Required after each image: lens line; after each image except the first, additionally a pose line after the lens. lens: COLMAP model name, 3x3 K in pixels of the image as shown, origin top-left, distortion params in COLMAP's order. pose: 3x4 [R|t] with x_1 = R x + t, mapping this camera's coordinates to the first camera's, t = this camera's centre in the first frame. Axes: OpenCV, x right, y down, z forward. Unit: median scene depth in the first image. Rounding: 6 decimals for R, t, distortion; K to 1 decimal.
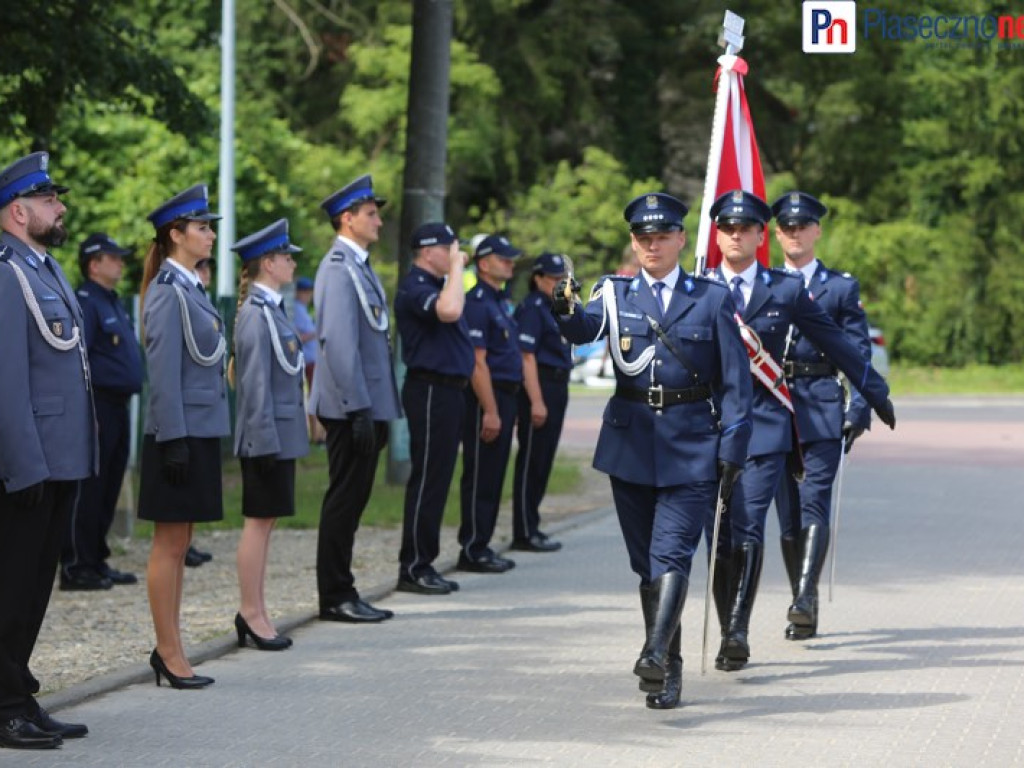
lens RADIAL K [[1064.8, 0, 512.0], [0, 1064.8, 384.0], [0, 0, 1]] dist [-0.017244, -0.025859]
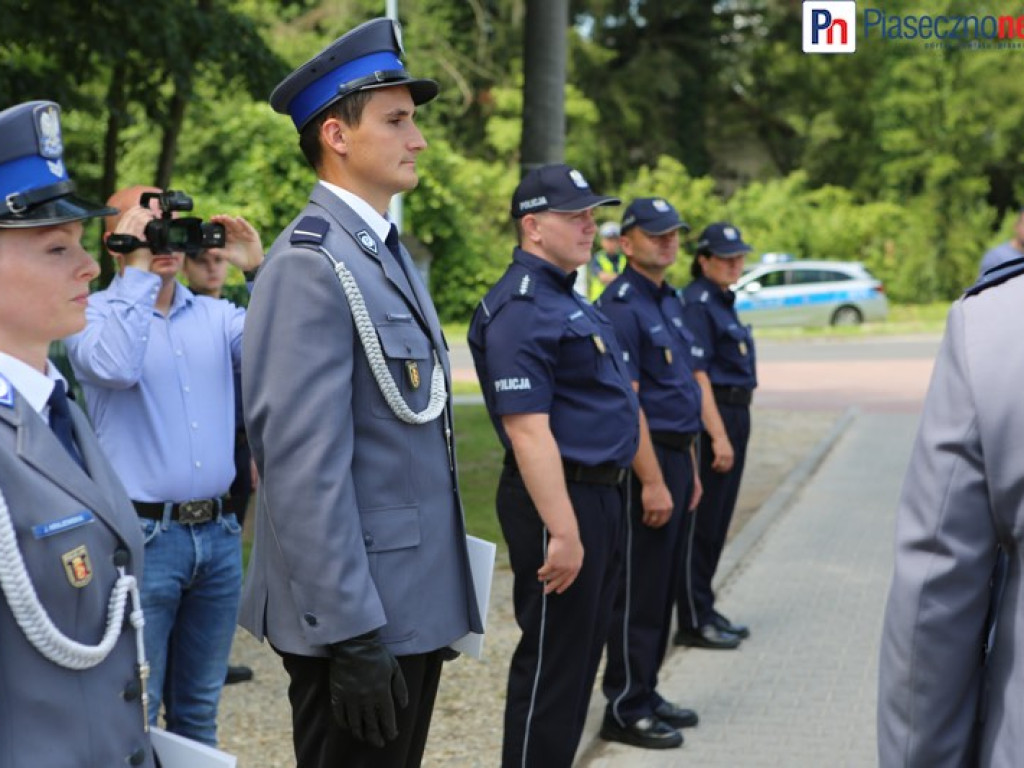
lens RADIAL K [[3900.6, 0, 512.0], [0, 3900.6, 384.0], [0, 0, 1]] dist [0.953696, -4.225481]
pose [[0.996082, -0.019922, -0.086160, 0.319966], [0.013240, 0.996909, -0.077445, 0.483408], [0.087436, 0.076001, 0.993267, -4.204813]]
